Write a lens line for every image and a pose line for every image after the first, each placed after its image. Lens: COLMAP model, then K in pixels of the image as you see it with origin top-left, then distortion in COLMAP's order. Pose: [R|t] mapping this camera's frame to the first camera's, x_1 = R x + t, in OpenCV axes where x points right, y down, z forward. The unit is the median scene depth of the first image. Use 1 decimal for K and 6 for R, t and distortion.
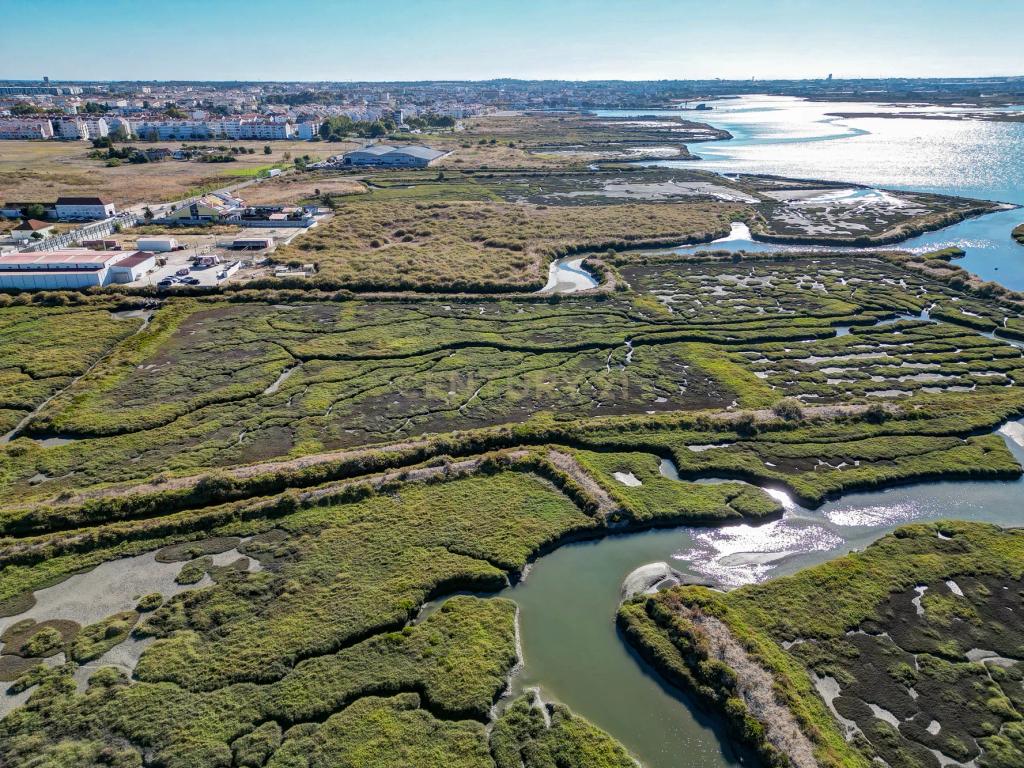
lens RADIAL K [[716.7, 0, 512.4], [0, 716.7, 381.0], [0, 0, 1]] dist [0.061412, -0.048739]
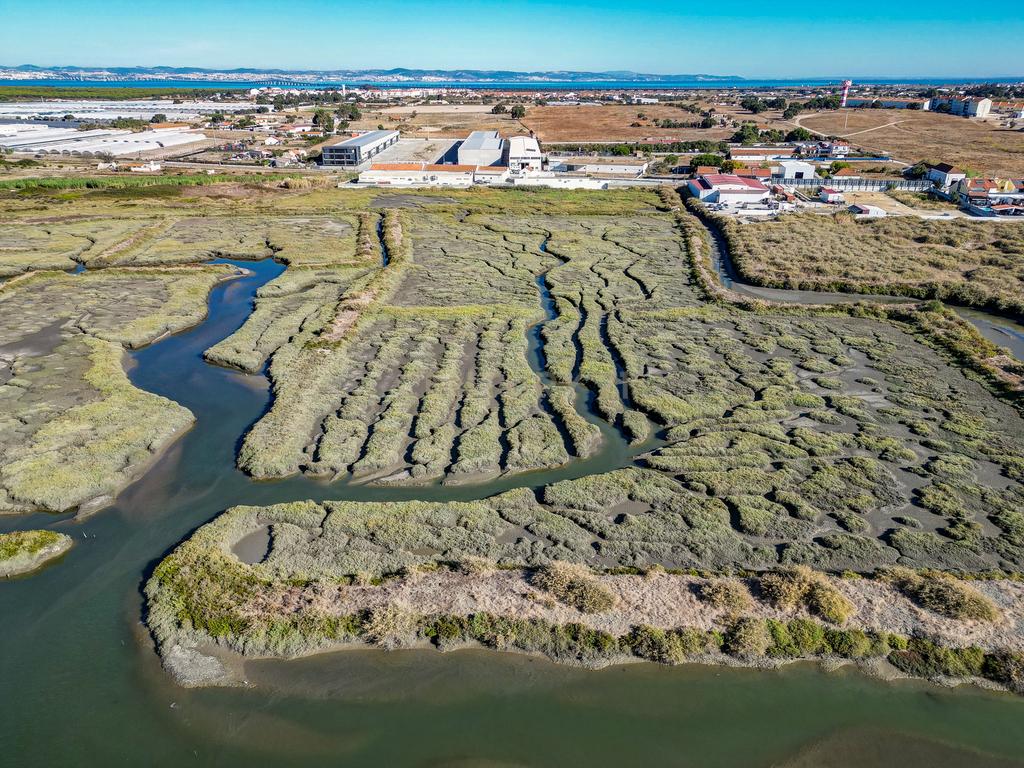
lens RADIAL K [[716.7, 0, 511.0], [0, 716.7, 379.3], [0, 0, 1]] dist [0.061412, -0.048739]
pose [[-0.175801, 0.381788, -0.907377, 0.653228], [-0.376605, 0.825532, 0.420316, -0.207148], [0.909540, 0.415615, -0.001346, 0.563786]]
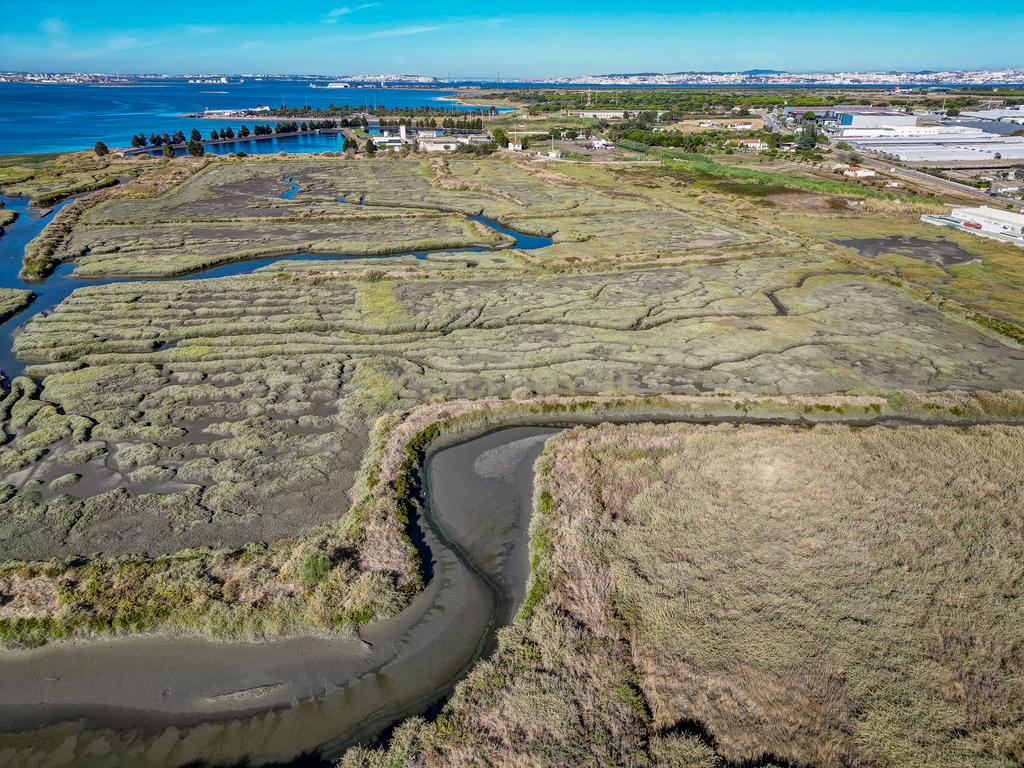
lens RADIAL K [[716.7, 0, 515.6], [0, 716.7, 378.6], [0, 0, 1]] dist [0.061412, -0.048739]
pose [[-0.999972, 0.000860, -0.007480, 0.048717], [-0.004688, 0.706288, 0.707909, -0.360342], [0.005892, 0.707924, -0.706264, 0.942282]]
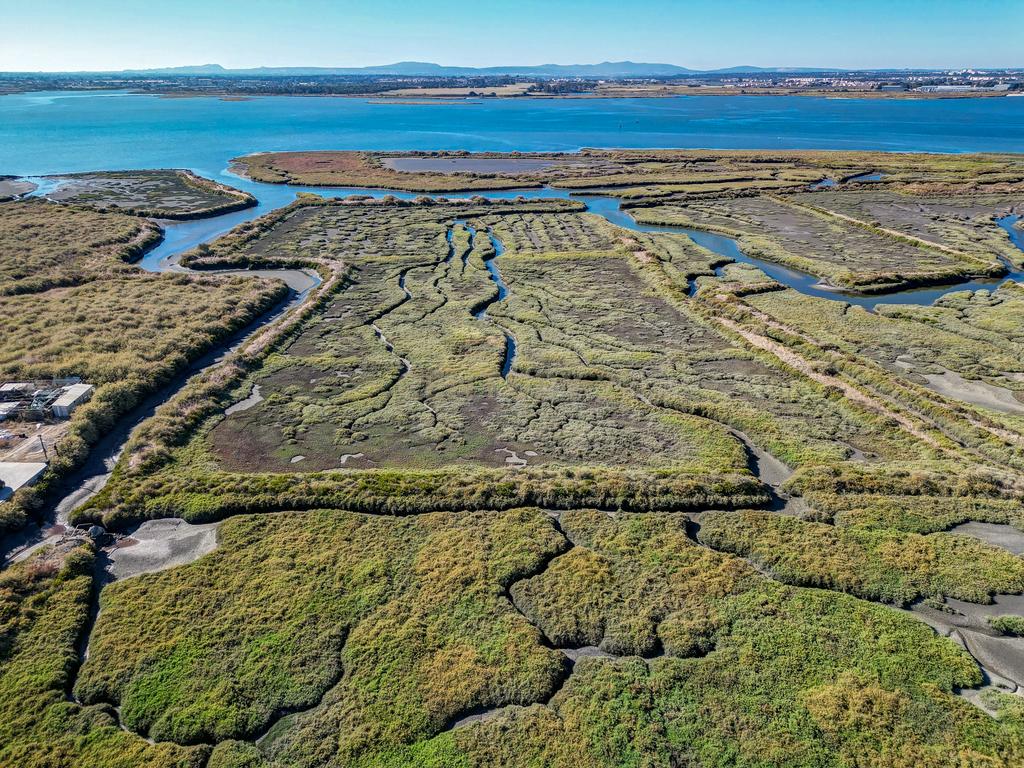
lens RADIAL K [[716.7, 0, 512.8], [0, 716.7, 387.3], [0, 0, 1]] dist [0.061412, -0.048739]
pose [[0.071869, -0.391360, 0.917427, -0.549459], [0.383401, 0.859976, 0.336817, -0.150759], [-0.920782, 0.327535, 0.211853, 0.442182]]
